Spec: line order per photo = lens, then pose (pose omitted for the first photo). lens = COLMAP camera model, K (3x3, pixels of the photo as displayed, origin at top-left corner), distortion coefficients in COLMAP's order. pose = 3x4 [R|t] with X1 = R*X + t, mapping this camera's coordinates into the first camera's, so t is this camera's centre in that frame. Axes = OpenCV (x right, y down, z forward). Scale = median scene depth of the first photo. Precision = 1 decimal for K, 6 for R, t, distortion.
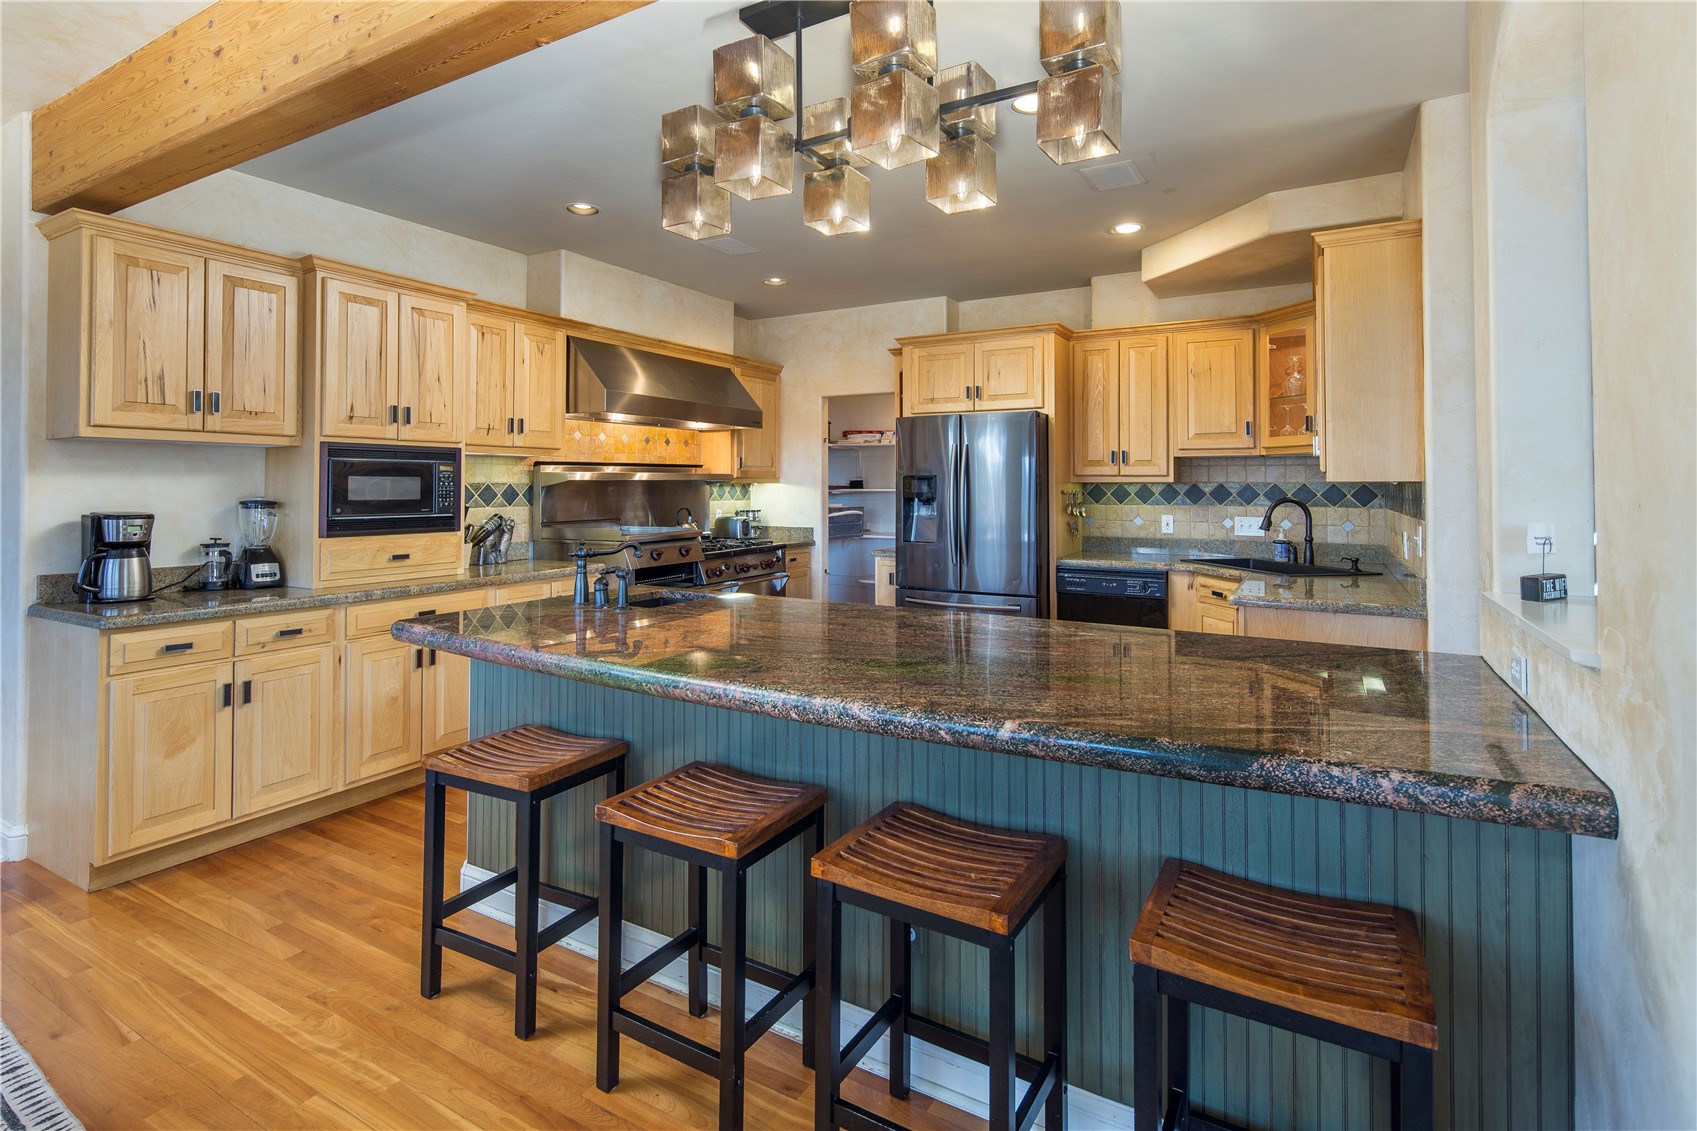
lens RADIAL K [[819.7, 0, 843.4], [0, 819.7, 467.2], [0, 0, 1]] dist [0.001022, -0.001269]
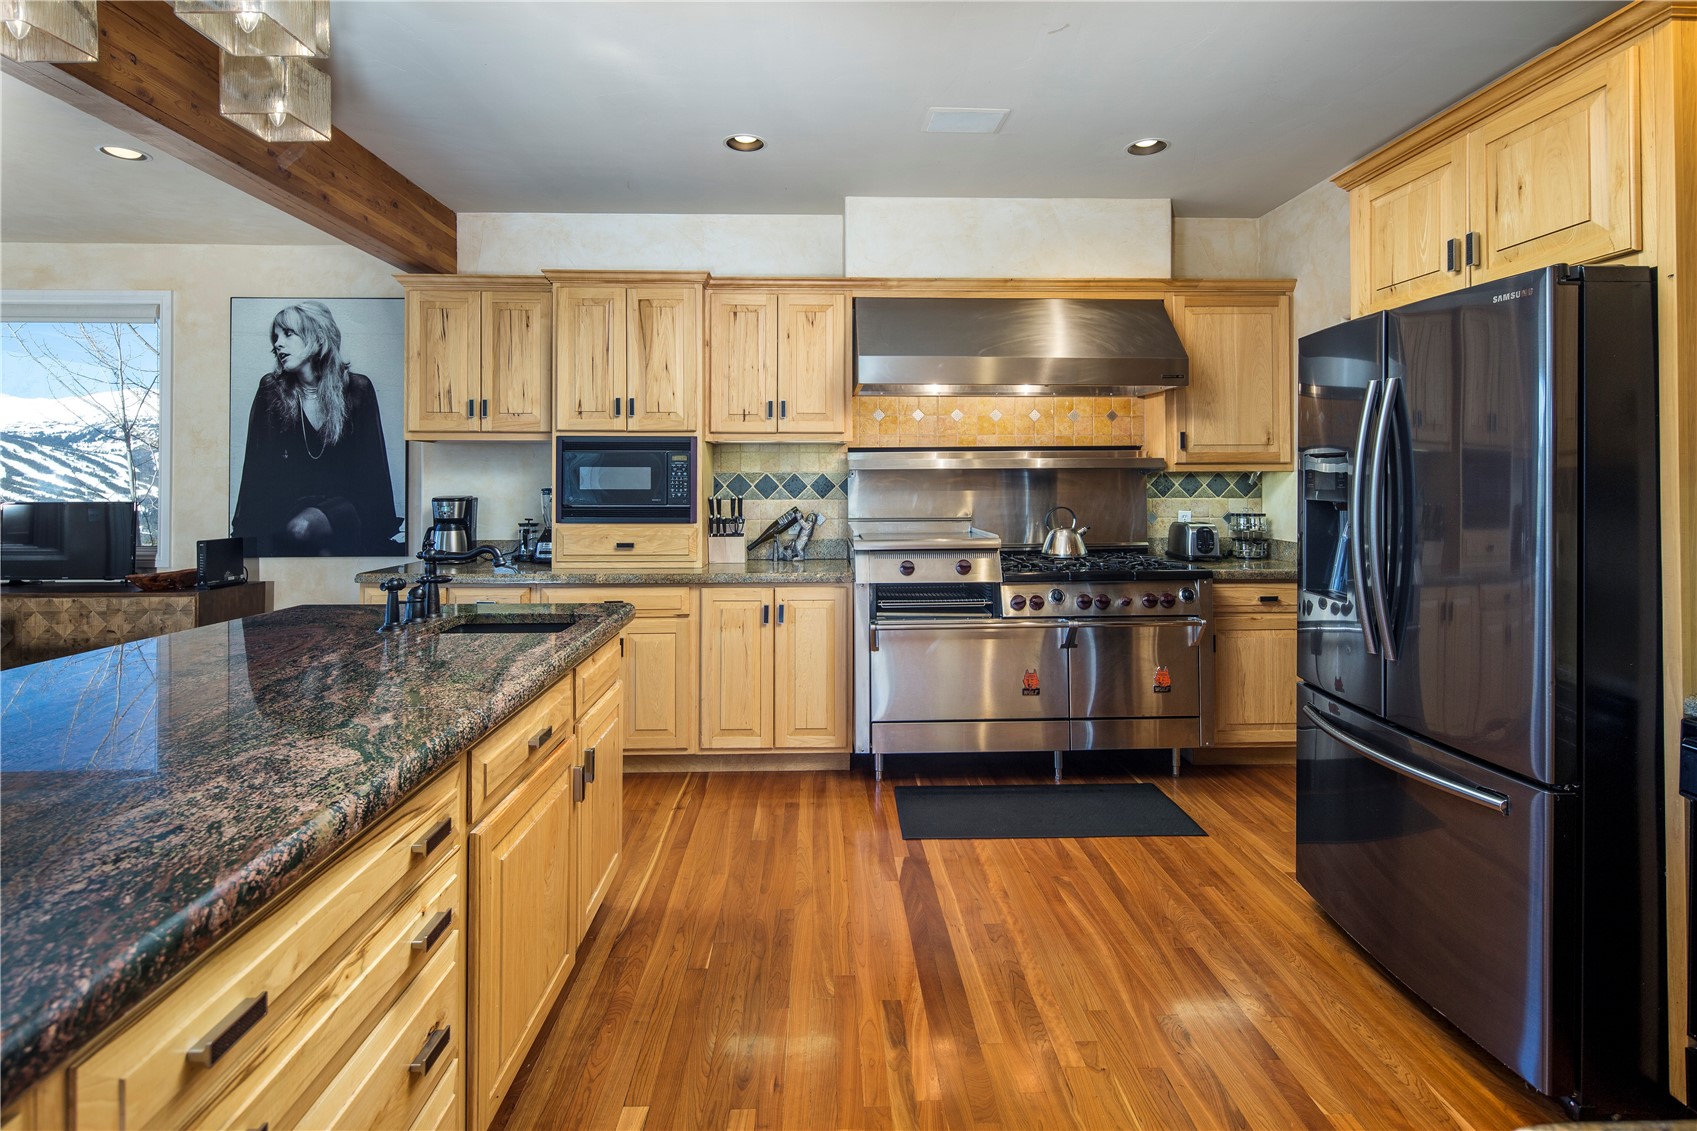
lens RADIAL K [[819.7, 0, 843.4], [0, 819.7, 467.2], [0, 0, 1]] dist [0.001022, -0.001269]
pose [[0.522128, -0.008501, -0.852825, 0.453643], [0.019585, 0.999806, 0.002024, 0.014063], [0.852642, -0.017759, 0.522193, 0.665354]]
